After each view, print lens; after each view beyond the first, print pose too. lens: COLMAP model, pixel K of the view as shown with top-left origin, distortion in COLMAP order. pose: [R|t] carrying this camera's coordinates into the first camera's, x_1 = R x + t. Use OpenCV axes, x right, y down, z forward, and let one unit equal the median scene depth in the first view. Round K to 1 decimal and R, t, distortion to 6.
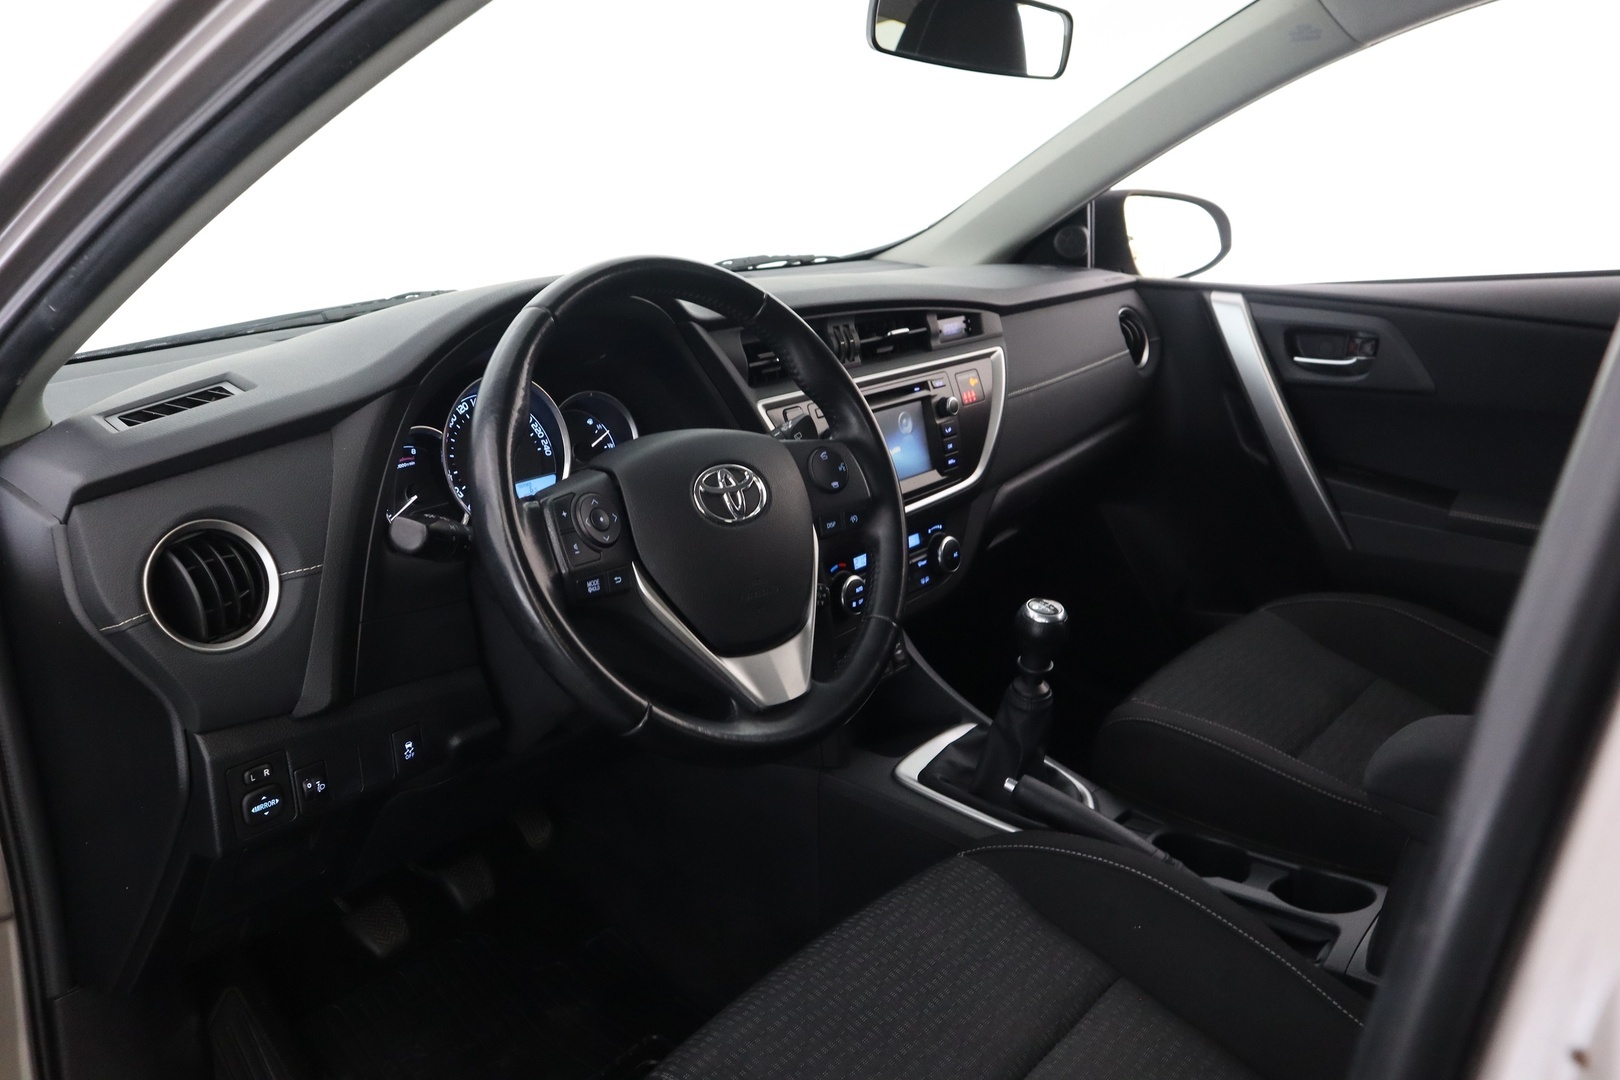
lens RADIAL K [[1287.0, 0, 810.7], [0, 1287.0, 554.1], [0, 0, 1]] dist [-0.044948, 0.008520]
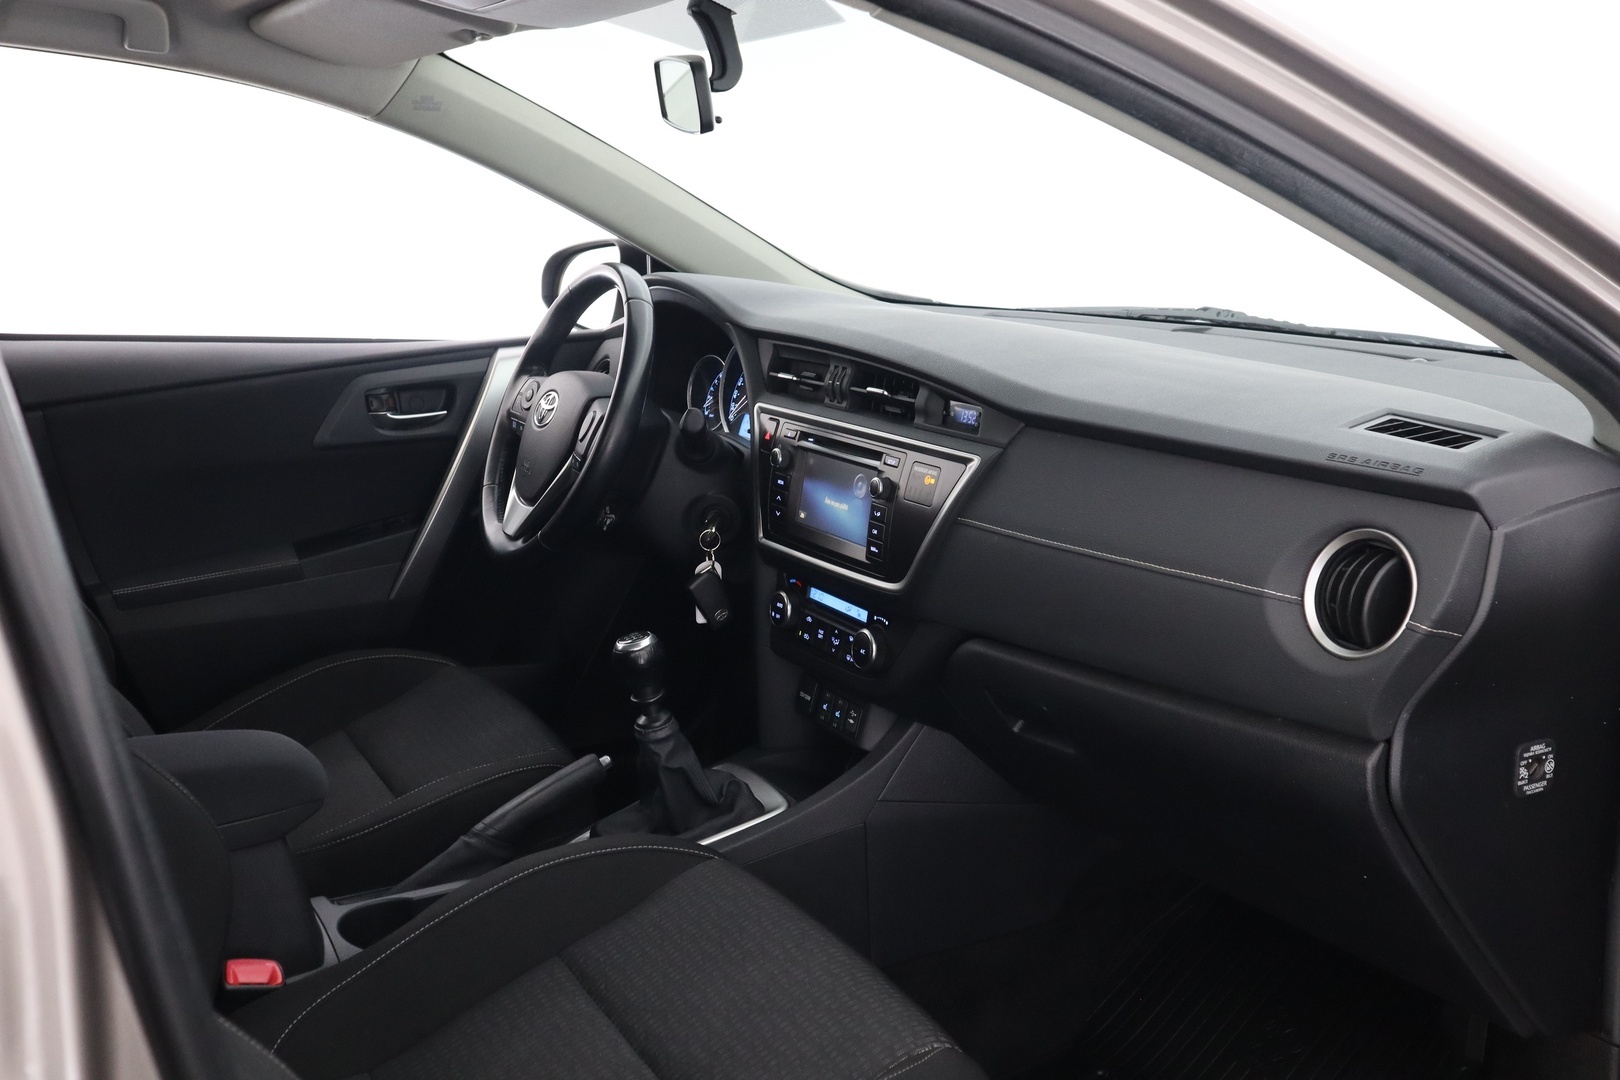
lens RADIAL K [[1566.5, 0, 806.9], [0, 1566.5, 540.1], [0, 0, 1]] dist [-0.005572, 0.000000]
pose [[-0.354207, 0.244280, -0.902699, 1.128398], [-0.245941, 0.906968, 0.341939, -0.447291], [0.902247, 0.343128, -0.261176, 1.277941]]
